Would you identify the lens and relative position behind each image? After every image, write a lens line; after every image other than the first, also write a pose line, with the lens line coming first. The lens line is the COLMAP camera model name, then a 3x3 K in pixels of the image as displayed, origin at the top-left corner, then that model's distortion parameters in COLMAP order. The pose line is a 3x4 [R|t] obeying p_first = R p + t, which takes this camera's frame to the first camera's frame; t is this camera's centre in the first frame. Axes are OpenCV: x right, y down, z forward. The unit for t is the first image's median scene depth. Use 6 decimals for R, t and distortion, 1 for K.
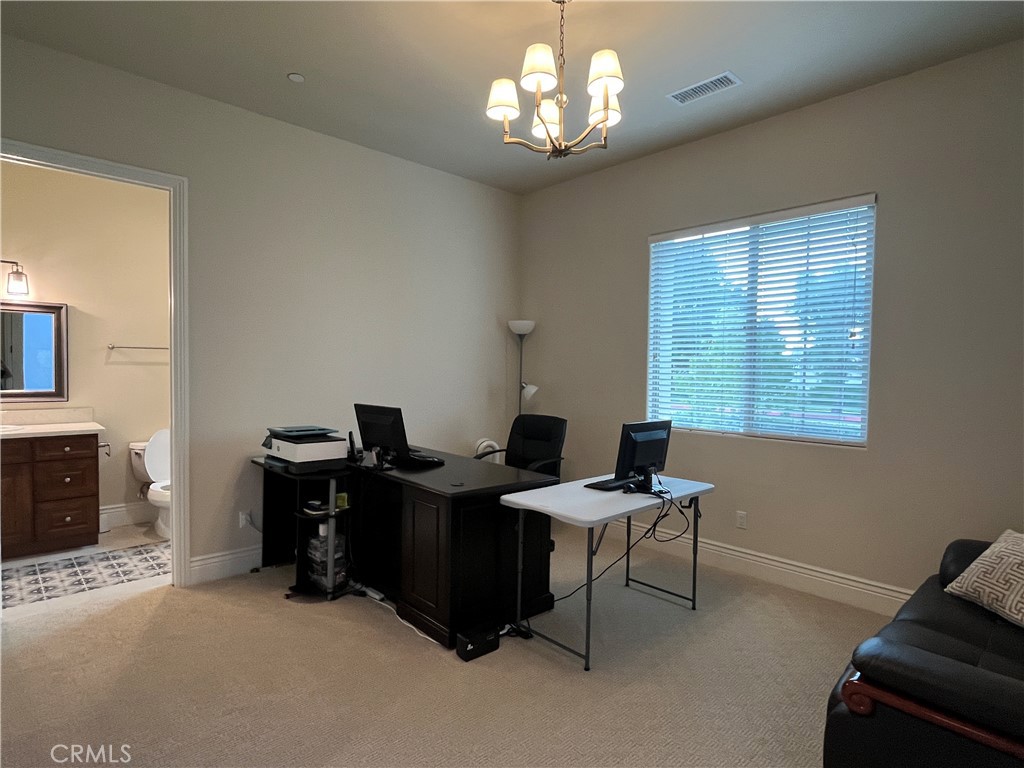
lens RADIAL K [[549.1, 0, 506.0], [0, 549.1, 387.8], [0, 0, 1]] dist [-0.003937, 0.000023]
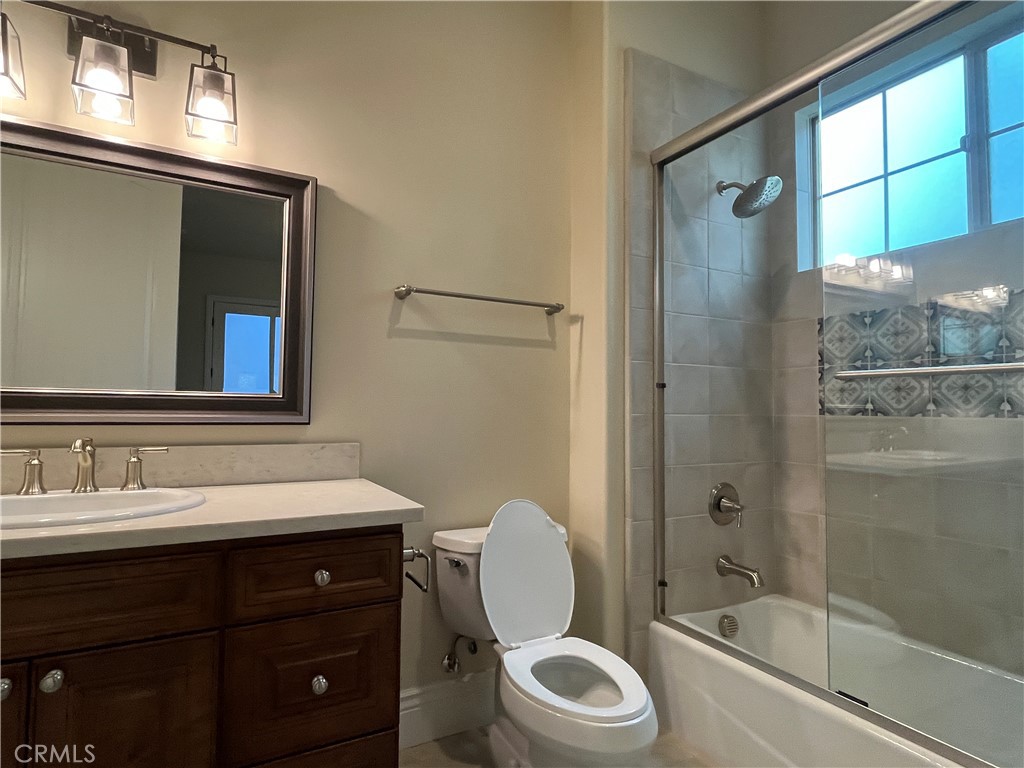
lens RADIAL K [[549.1, 0, 506.0], [0, 549.1, 387.8], [0, 0, 1]] dist [-0.003937, 0.000023]
pose [[0.968729, -0.014071, -0.247723, -0.574756], [-0.006169, 0.996716, -0.080738, 0.029862], [0.248045, 0.079741, 0.965461, 0.664993]]
